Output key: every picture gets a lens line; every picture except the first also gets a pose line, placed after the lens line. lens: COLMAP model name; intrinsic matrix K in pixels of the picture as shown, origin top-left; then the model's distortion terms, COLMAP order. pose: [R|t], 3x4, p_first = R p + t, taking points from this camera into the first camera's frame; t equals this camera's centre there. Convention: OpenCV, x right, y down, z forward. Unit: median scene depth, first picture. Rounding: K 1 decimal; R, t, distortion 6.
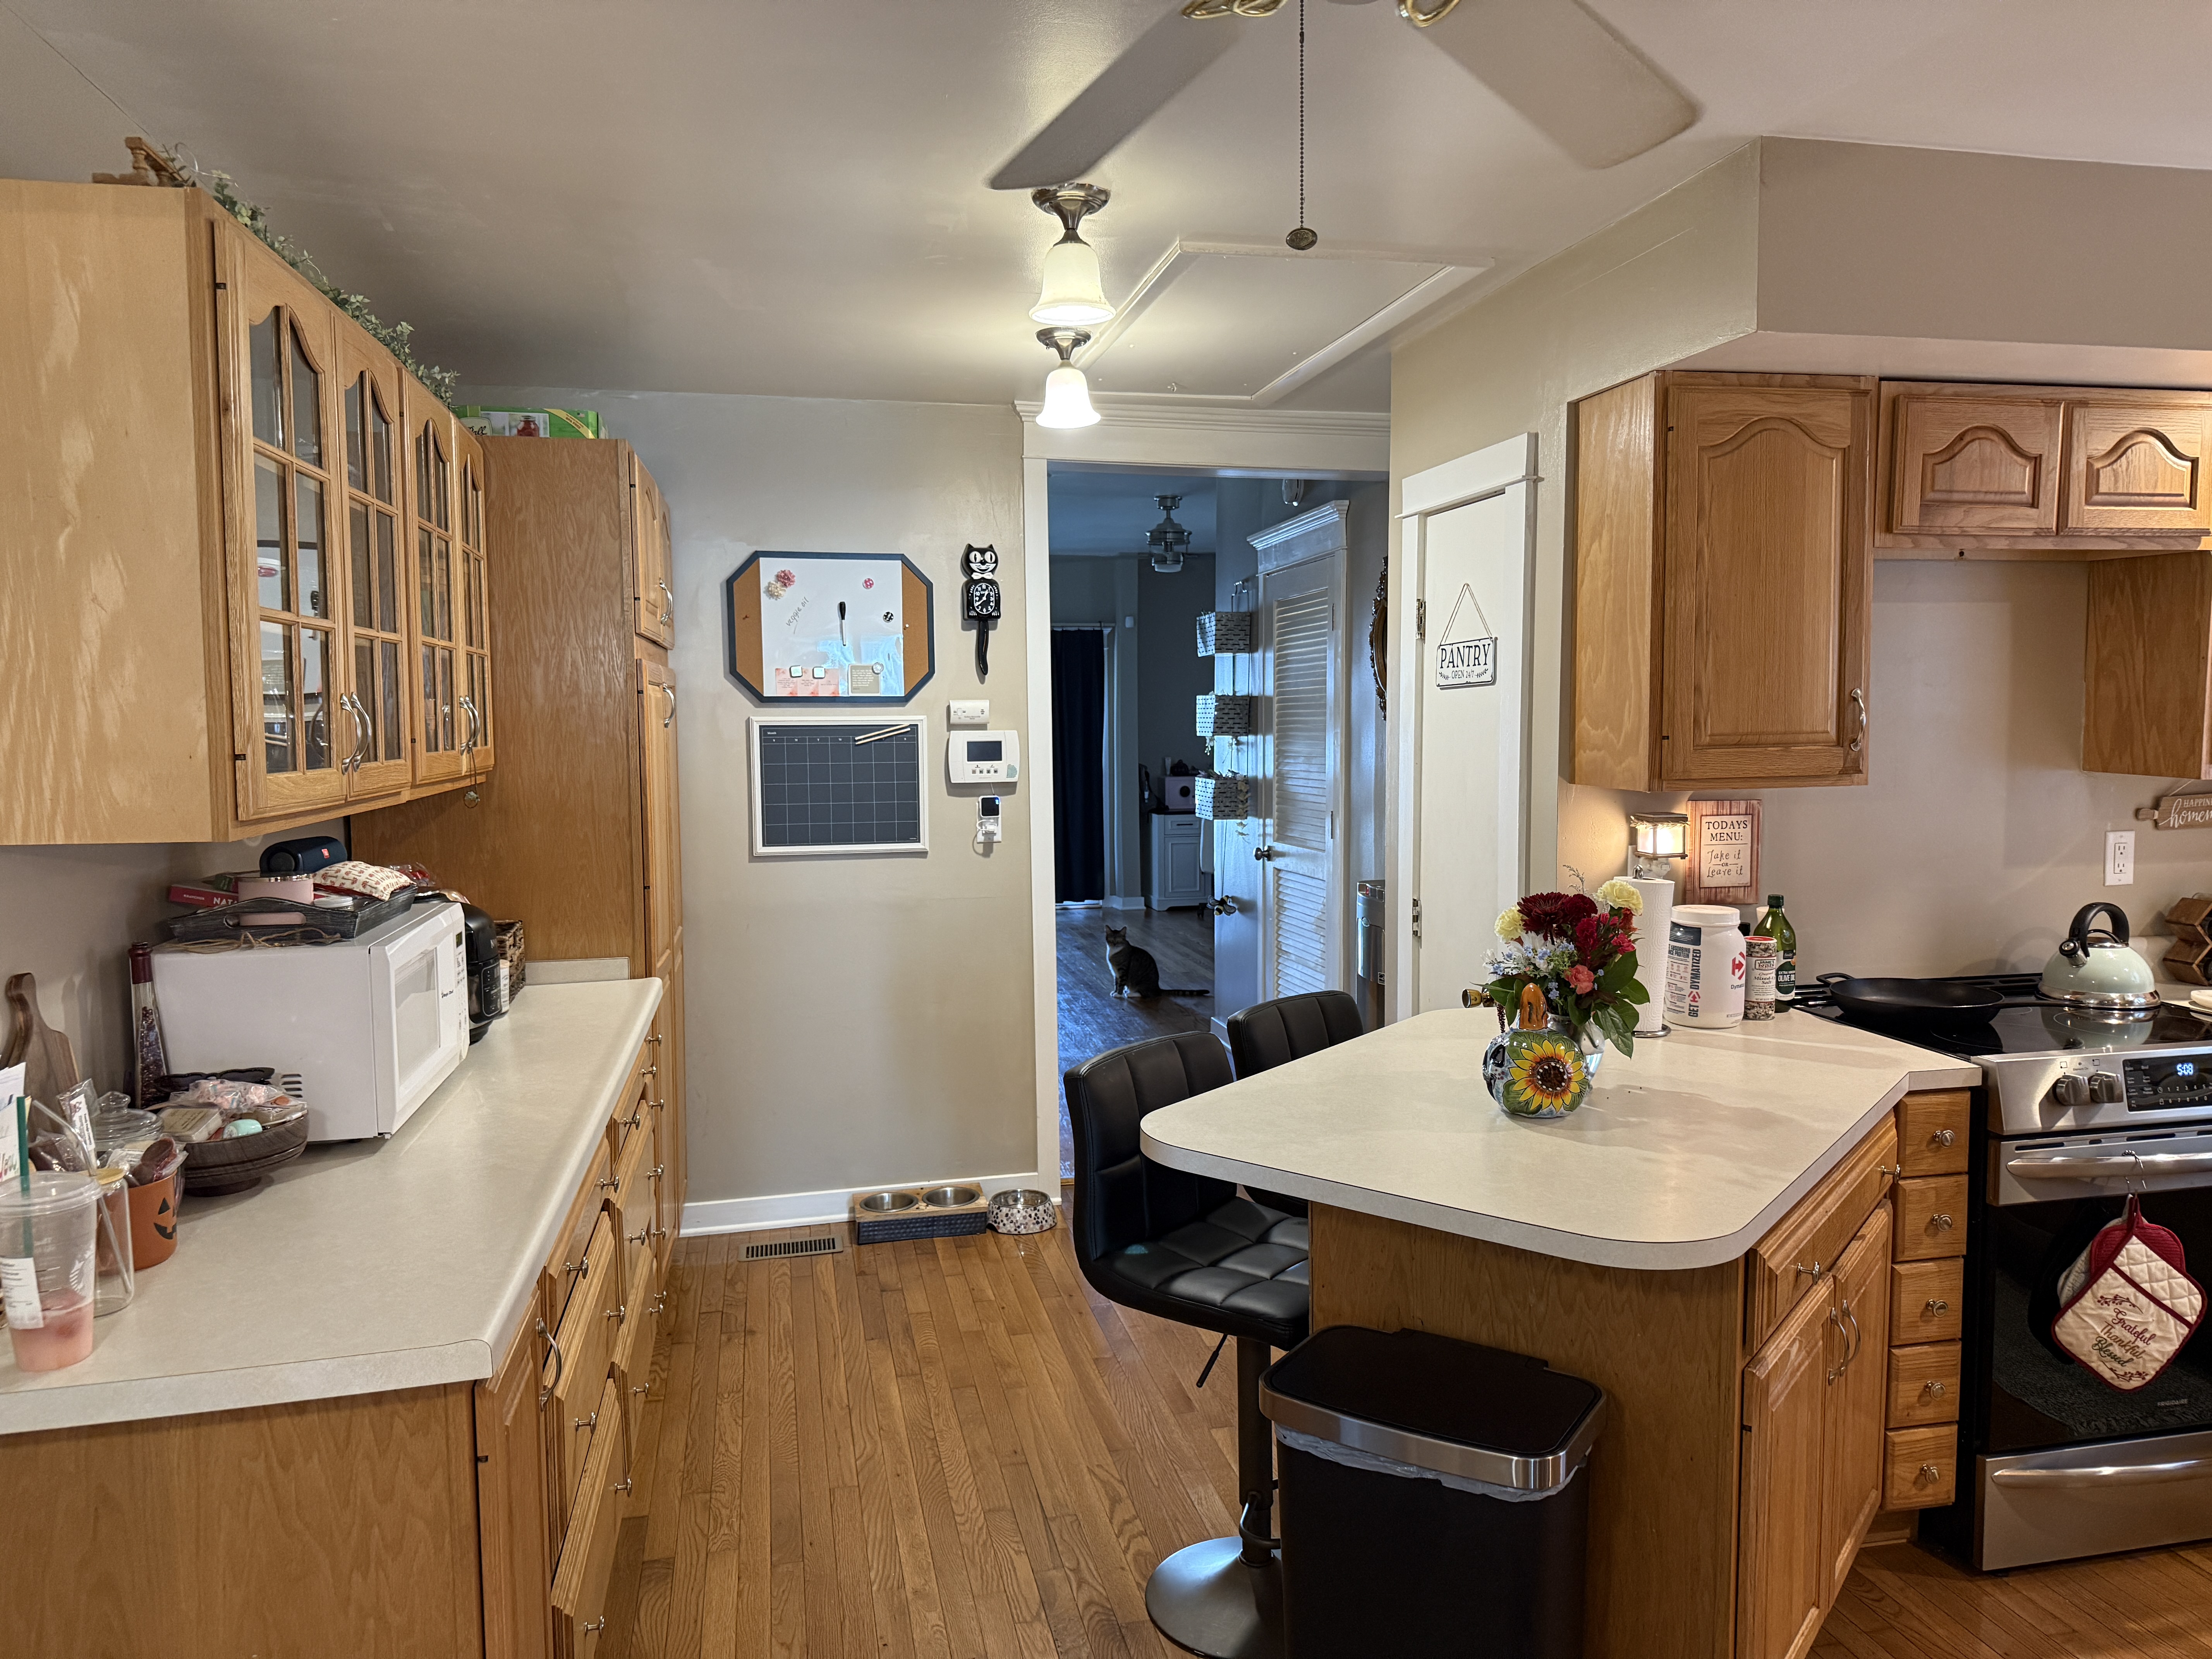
lens RADIAL K [[1546.0, 0, 1106.0], [0, 1546.0, 829.5], [0, 0, 1]] dist [0.094515, -0.128421]
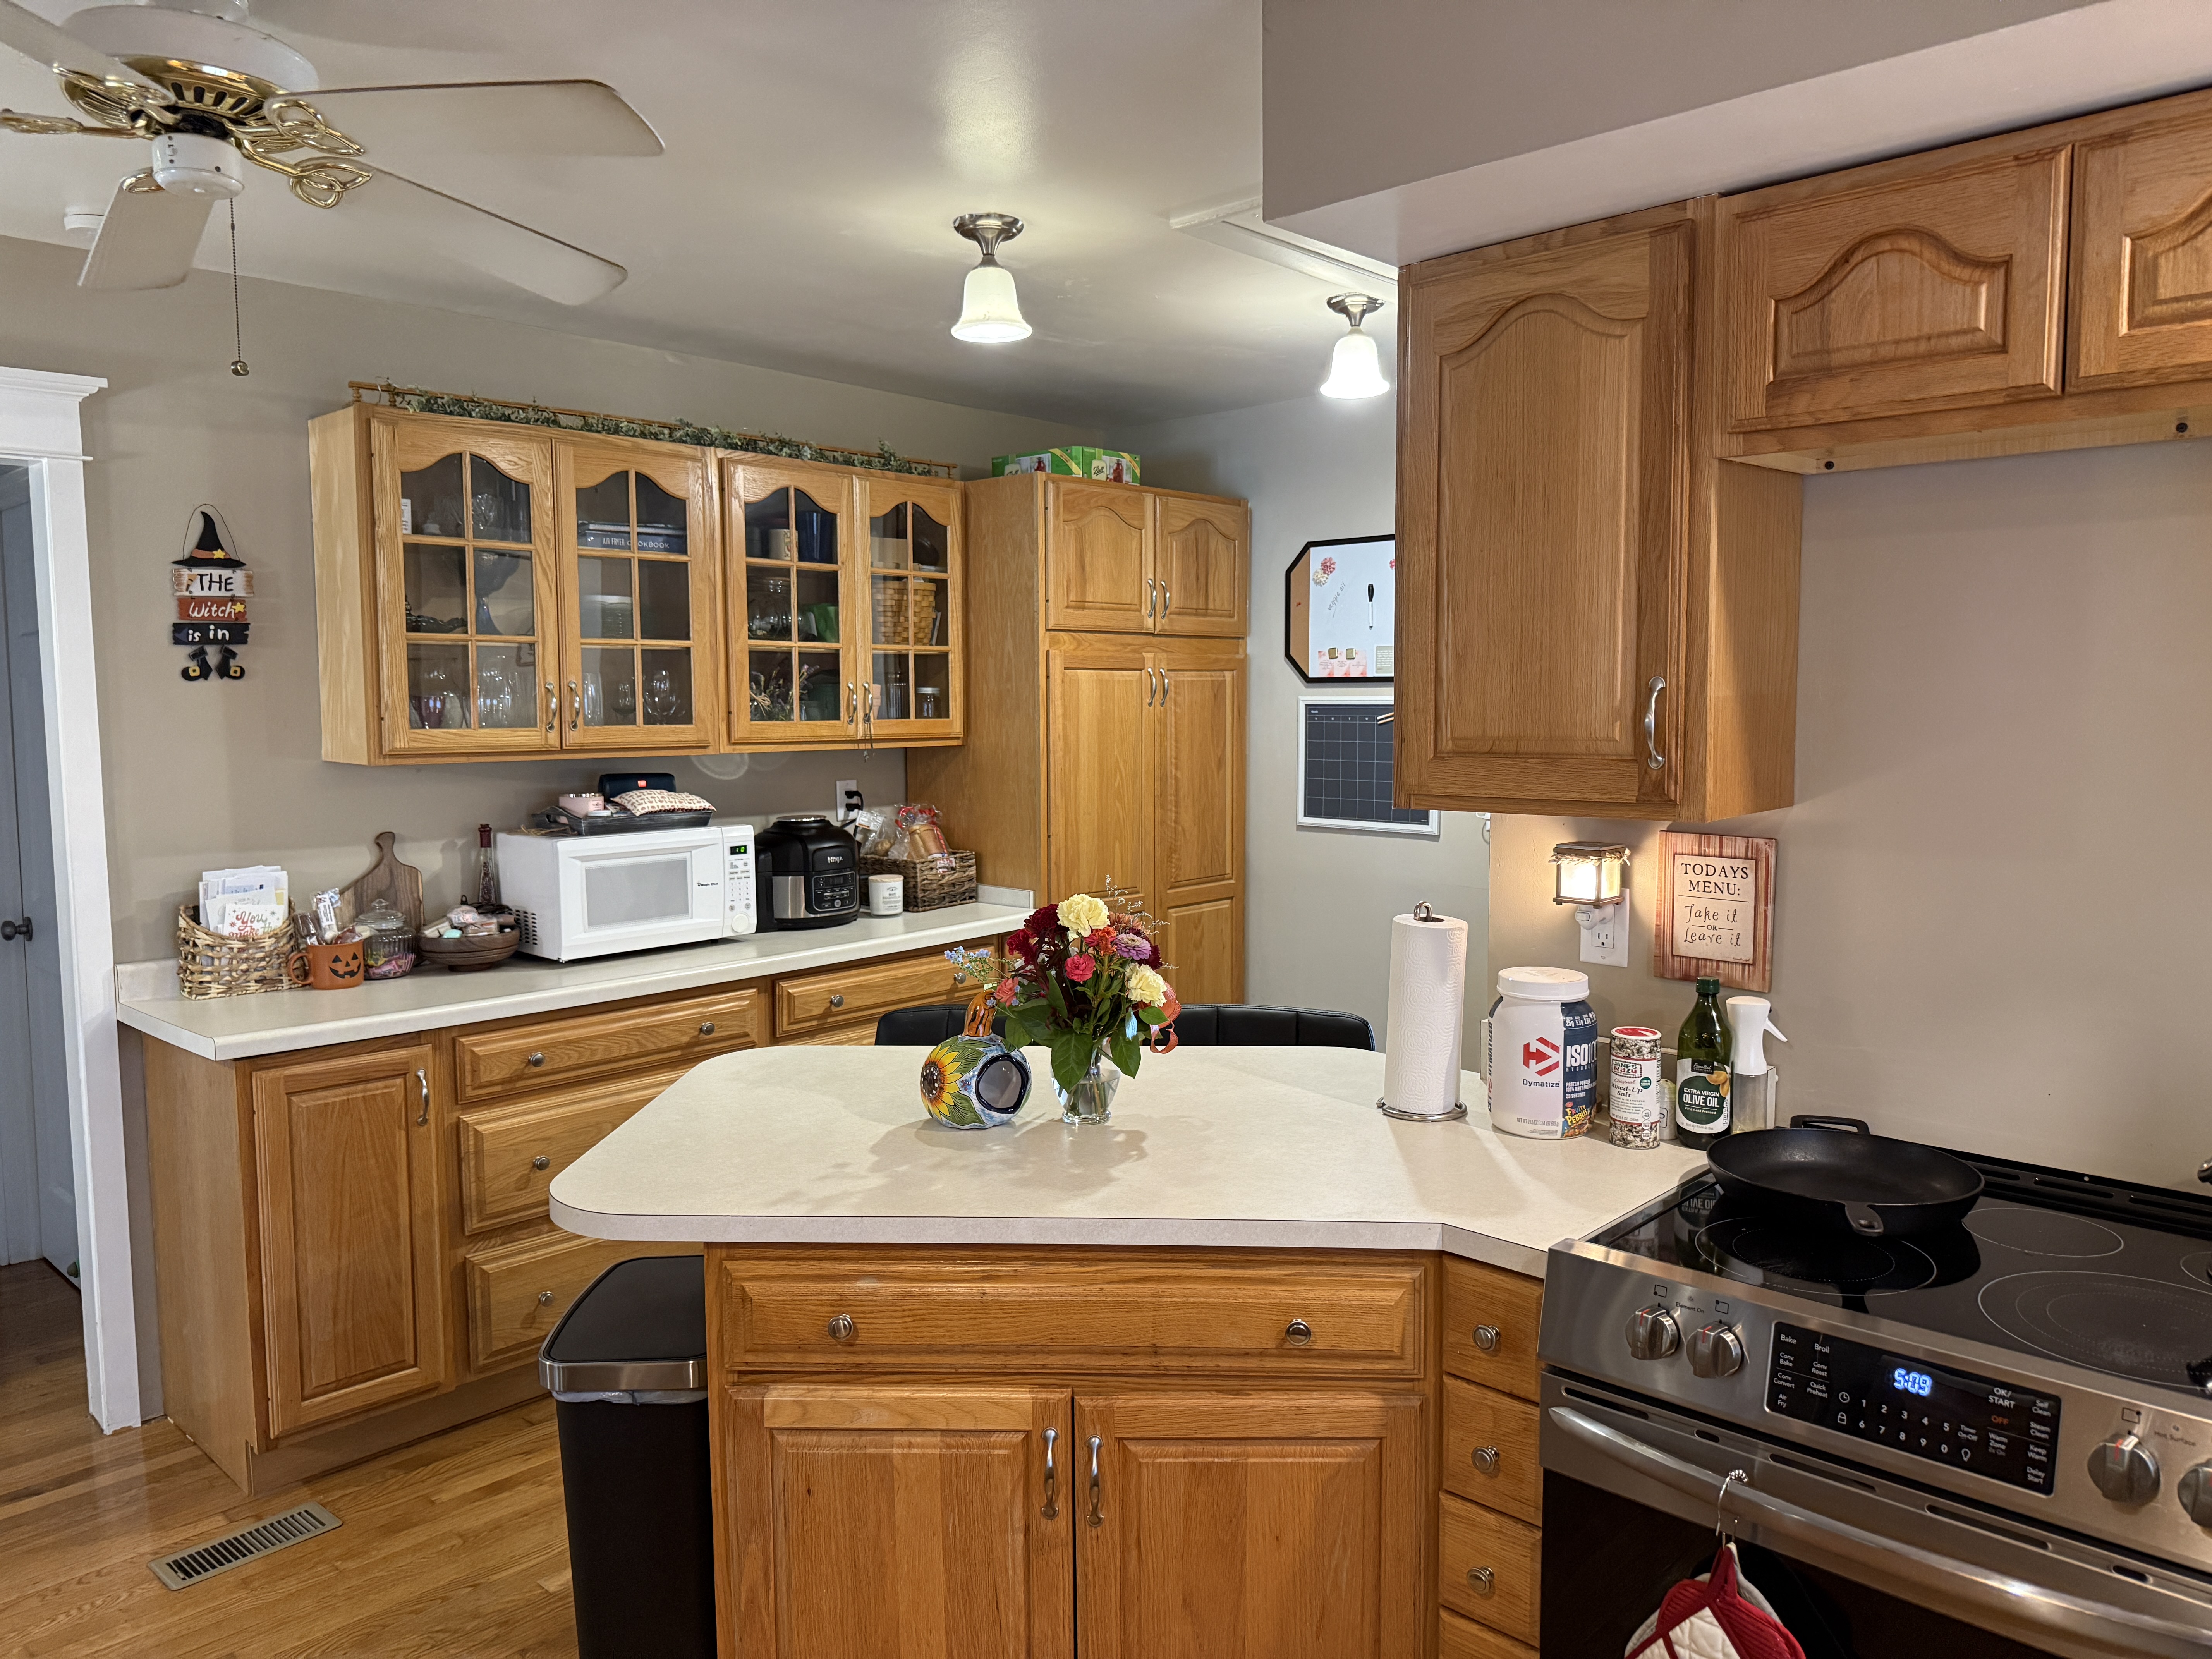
lens RADIAL K [[1546.0, 0, 1106.0], [0, 1546.0, 829.5], [0, 0, 1]] dist [0.094515, -0.128421]
pose [[0.565938, 0.080762, -0.820482, 0.891507], [-0.064198, 0.996486, 0.053806, -0.044976], [0.821944, 0.022222, 0.569134, 0.425310]]
